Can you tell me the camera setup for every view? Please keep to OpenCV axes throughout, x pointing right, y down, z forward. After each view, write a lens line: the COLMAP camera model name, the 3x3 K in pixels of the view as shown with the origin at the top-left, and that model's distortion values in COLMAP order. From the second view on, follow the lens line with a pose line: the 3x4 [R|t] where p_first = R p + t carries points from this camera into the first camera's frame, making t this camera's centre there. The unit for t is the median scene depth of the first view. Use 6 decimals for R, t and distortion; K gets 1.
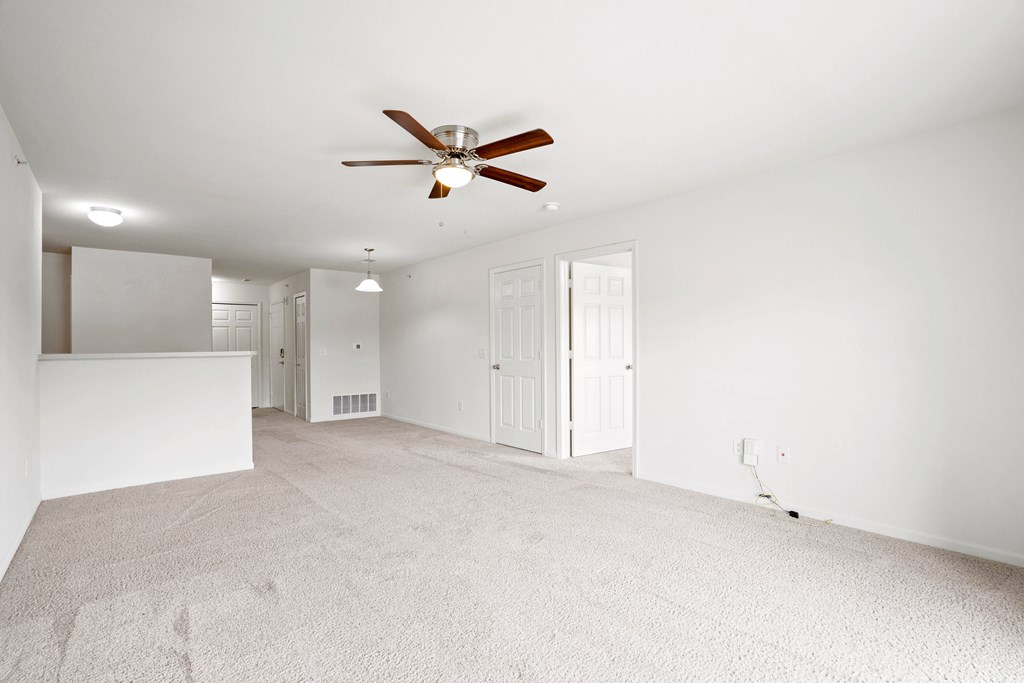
lens RADIAL K [[492.1, 0, 511.7], [0, 492.1, 343.0], [0, 0, 1]] dist [-0.023700, 0.012724]
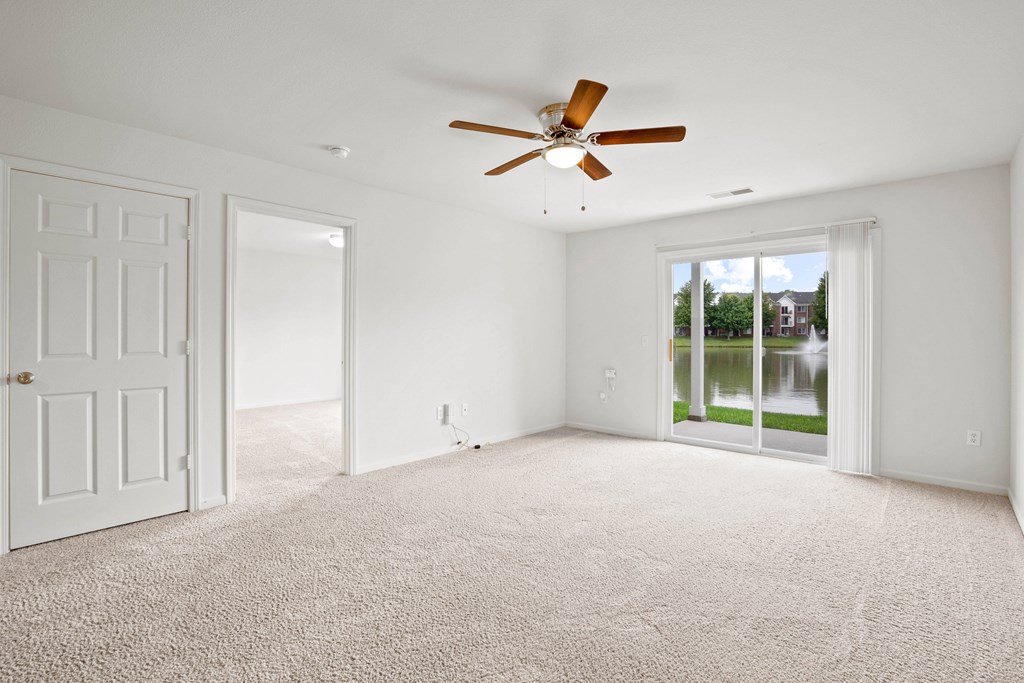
lens RADIAL K [[492.1, 0, 512.2], [0, 492.1, 338.2], [0, 0, 1]] dist [-0.023700, 0.012724]
pose [[-0.122353, -0.008993, 0.992446, -0.678368], [-0.012695, 0.999891, 0.007495, 0.004487], [-0.992405, -0.011682, -0.122454, 0.795790]]
